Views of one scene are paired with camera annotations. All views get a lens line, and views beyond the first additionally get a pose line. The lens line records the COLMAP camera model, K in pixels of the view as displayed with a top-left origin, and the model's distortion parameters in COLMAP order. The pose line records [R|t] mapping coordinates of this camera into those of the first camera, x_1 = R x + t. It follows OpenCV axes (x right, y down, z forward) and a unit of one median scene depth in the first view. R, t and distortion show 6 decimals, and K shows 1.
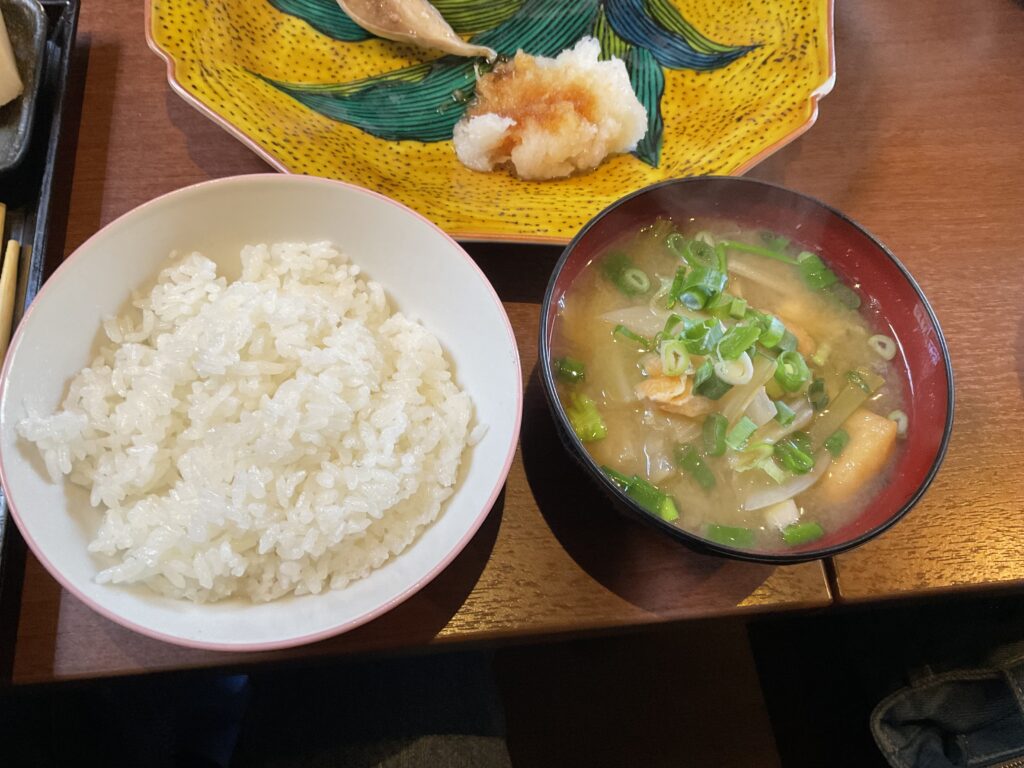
lens RADIAL K [[850.5, 0, 512.0], [0, 850.5, 384.0], [0, 0, 1]] dist [0.132892, -0.311073]
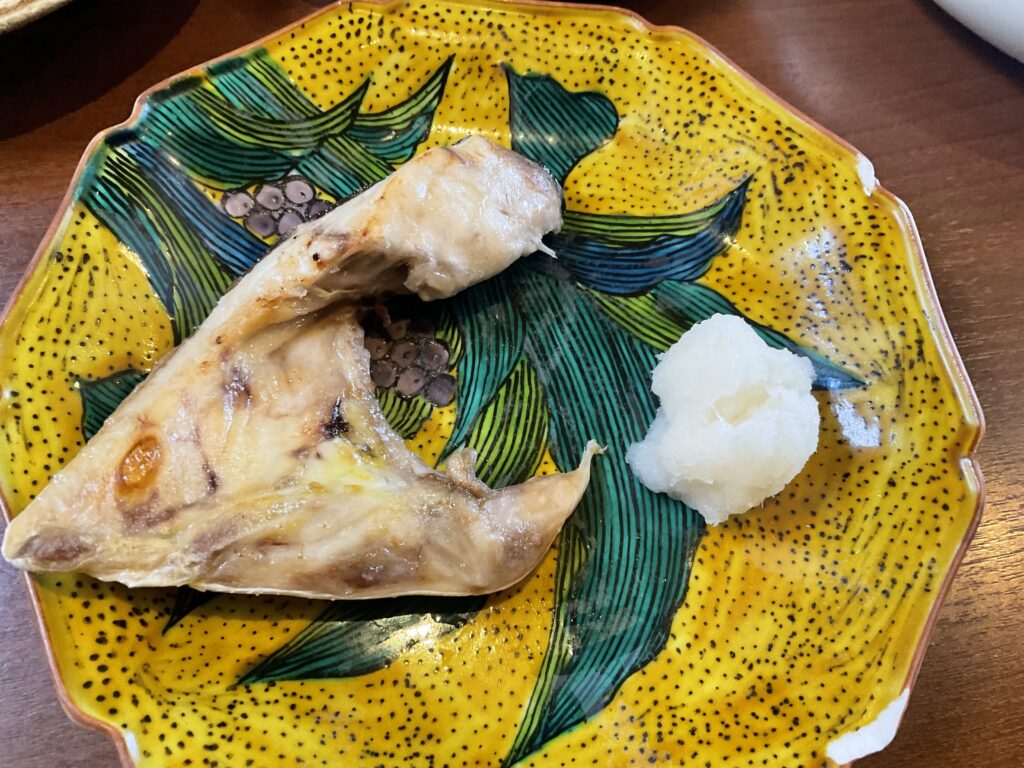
lens RADIAL K [[850.5, 0, 512.0], [0, 850.5, 384.0], [0, 0, 1]] dist [0.132892, -0.311073]
pose [[0.546934, -0.788470, 0.281385, -0.230216], [0.750971, 0.610625, 0.251357, -0.658635], [-0.370008, 0.073836, 0.926090, 0.330641]]
